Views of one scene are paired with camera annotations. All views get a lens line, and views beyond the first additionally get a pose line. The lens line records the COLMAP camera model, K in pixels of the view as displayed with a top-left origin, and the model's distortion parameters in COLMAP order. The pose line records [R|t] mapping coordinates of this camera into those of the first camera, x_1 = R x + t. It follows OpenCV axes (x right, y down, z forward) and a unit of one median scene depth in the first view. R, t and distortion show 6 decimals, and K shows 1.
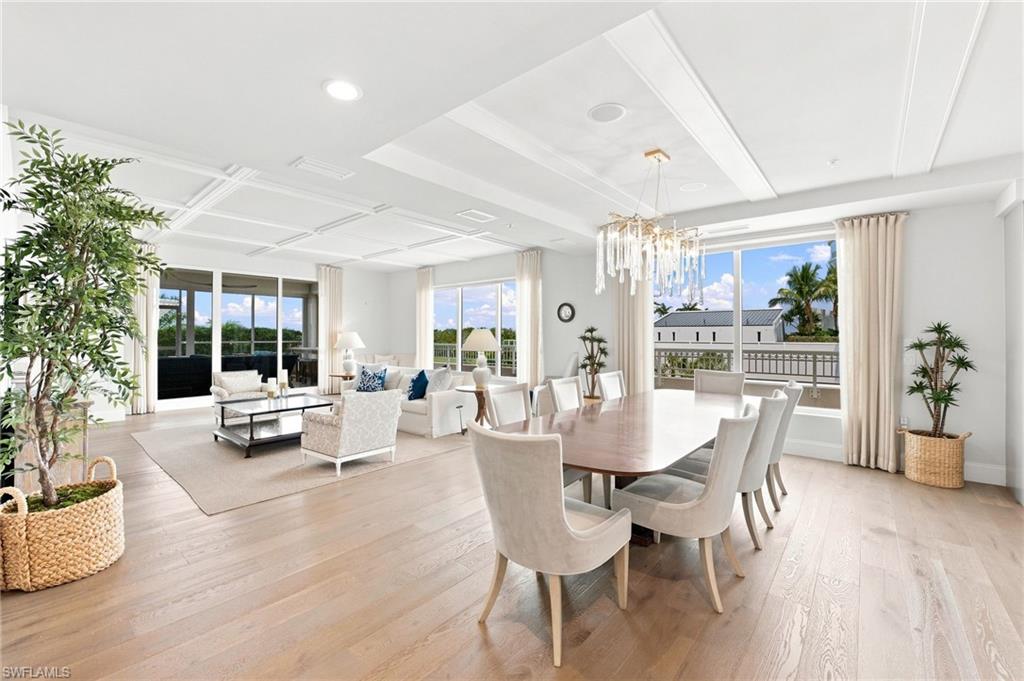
lens RADIAL K [[420.8, 0, 502.8], [0, 420.8, 337.0], [0, 0, 1]] dist [-0.019734, -0.000160]
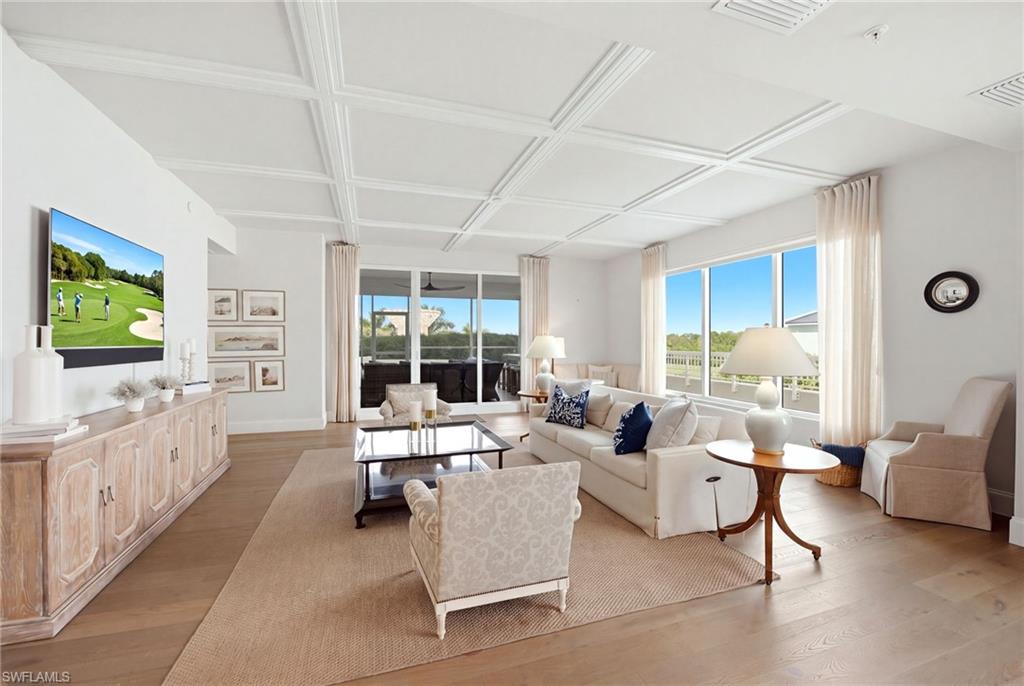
lens RADIAL K [[420.8, 0, 509.5], [0, 420.8, 338.8], [0, 0, 1]] dist [-0.019734, -0.000160]
pose [[0.863792, -0.003067, -0.503840, -0.050179], [-0.000713, 0.999973, -0.007309, -0.001569], [0.503849, 0.006673, 0.863766, 0.358603]]
